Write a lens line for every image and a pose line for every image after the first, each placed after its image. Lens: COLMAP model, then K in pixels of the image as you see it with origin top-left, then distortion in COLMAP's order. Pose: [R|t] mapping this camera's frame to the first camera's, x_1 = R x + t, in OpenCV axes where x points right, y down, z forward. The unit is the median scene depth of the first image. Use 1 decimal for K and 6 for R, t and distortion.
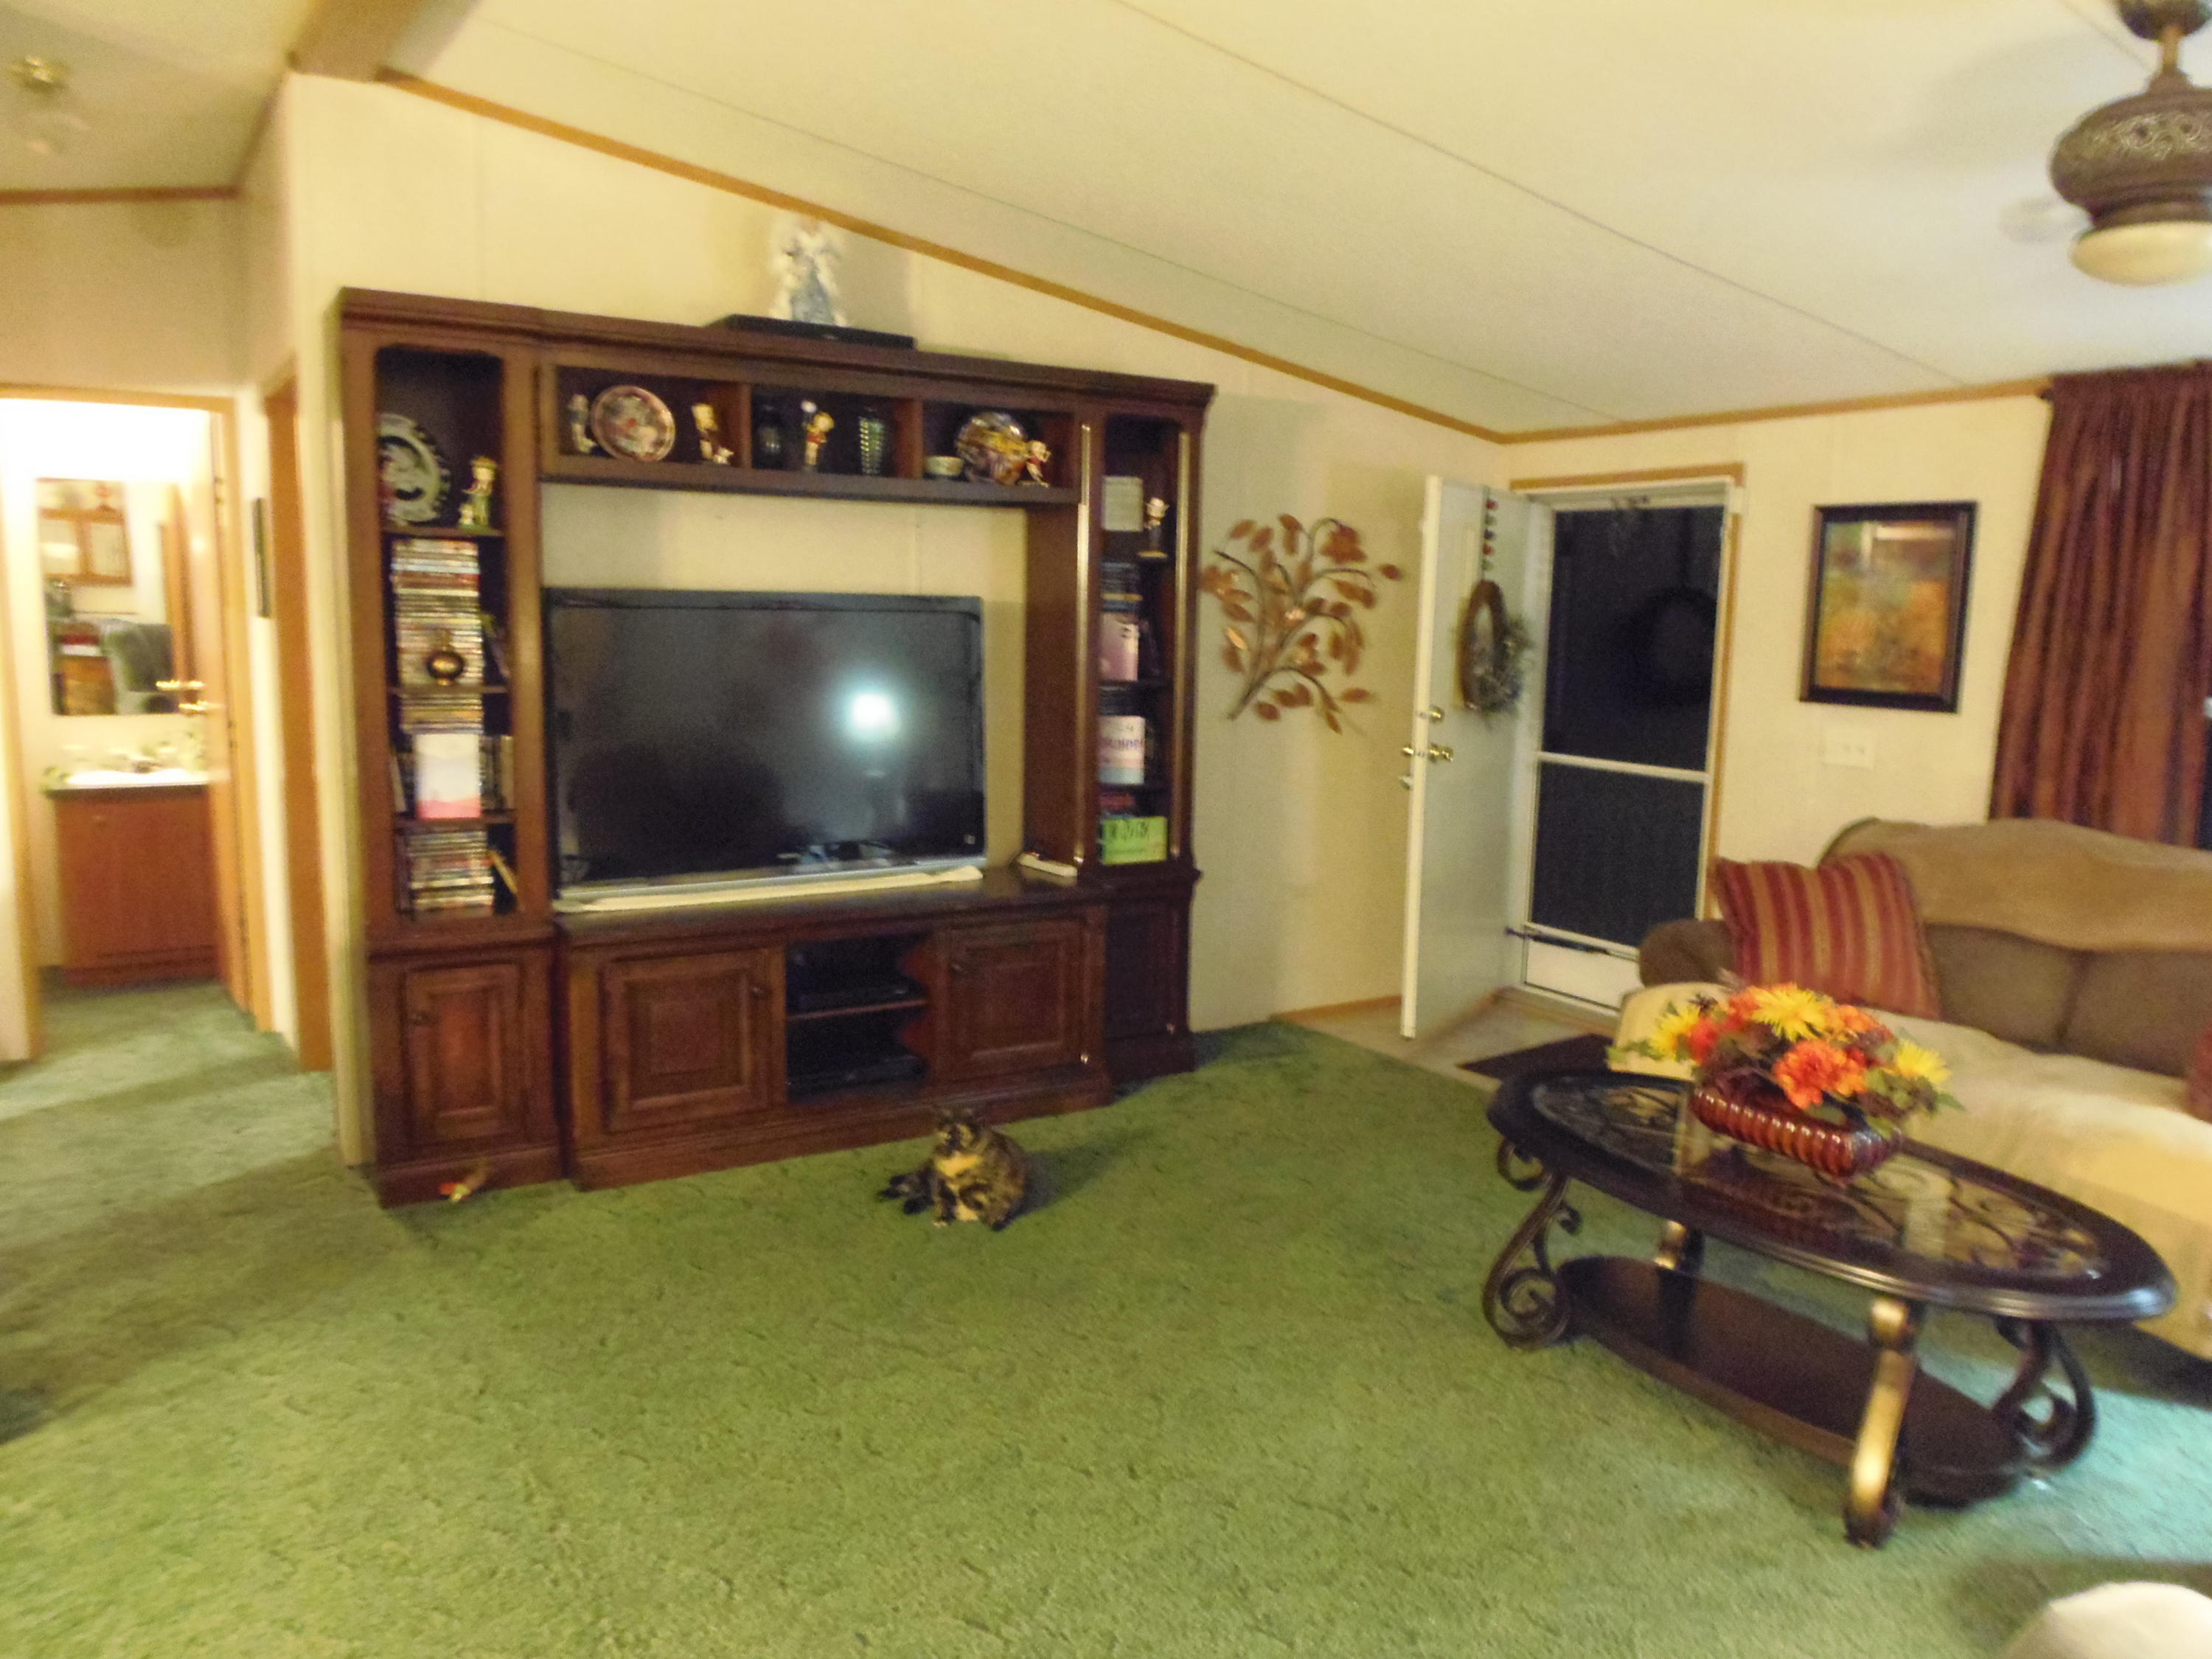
lens RADIAL K [[1615.2, 0, 1110.8], [0, 1615.2, 835.1], [0, 0, 1]] dist [-0.014523, -0.002094]
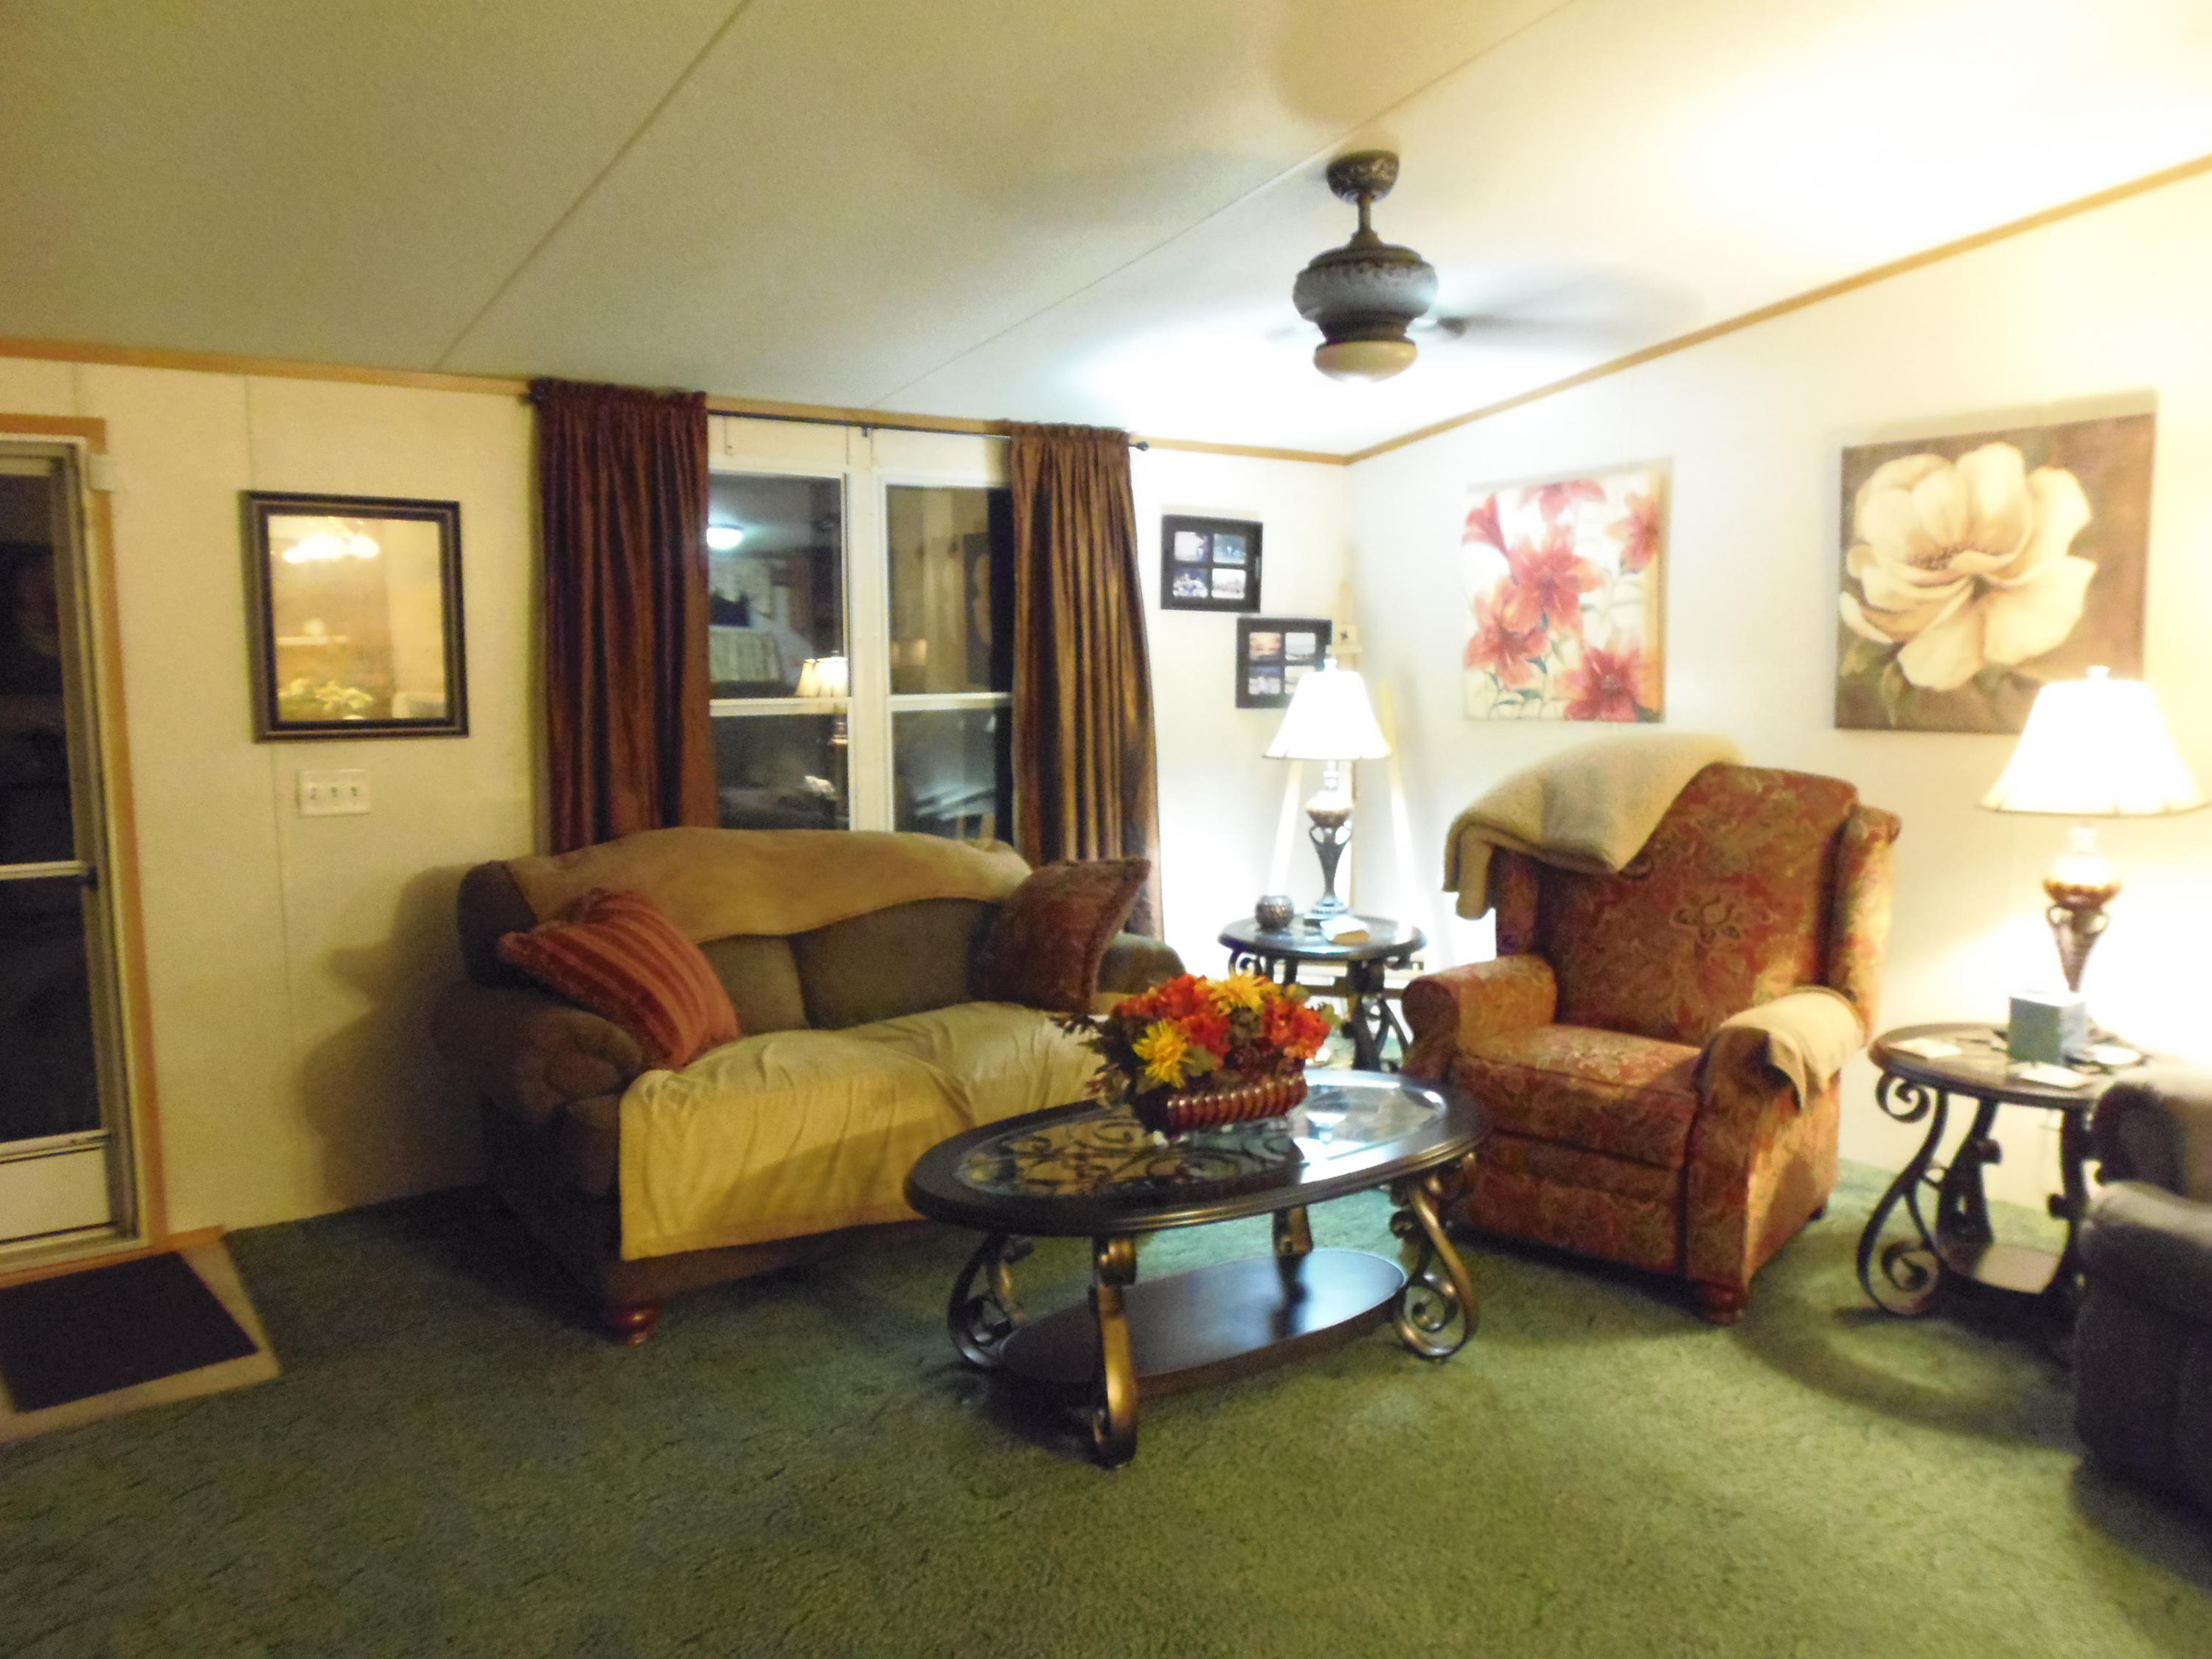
lens RADIAL K [[1615.2, 0, 1110.8], [0, 1615.2, 835.1], [0, 0, 1]] dist [-0.014523, -0.002094]
pose [[-0.050963, -0.138751, 0.989015, -0.372933], [0.140809, 0.979411, 0.144659, -0.095968], [-0.988724, 0.146634, -0.030376, 0.639658]]
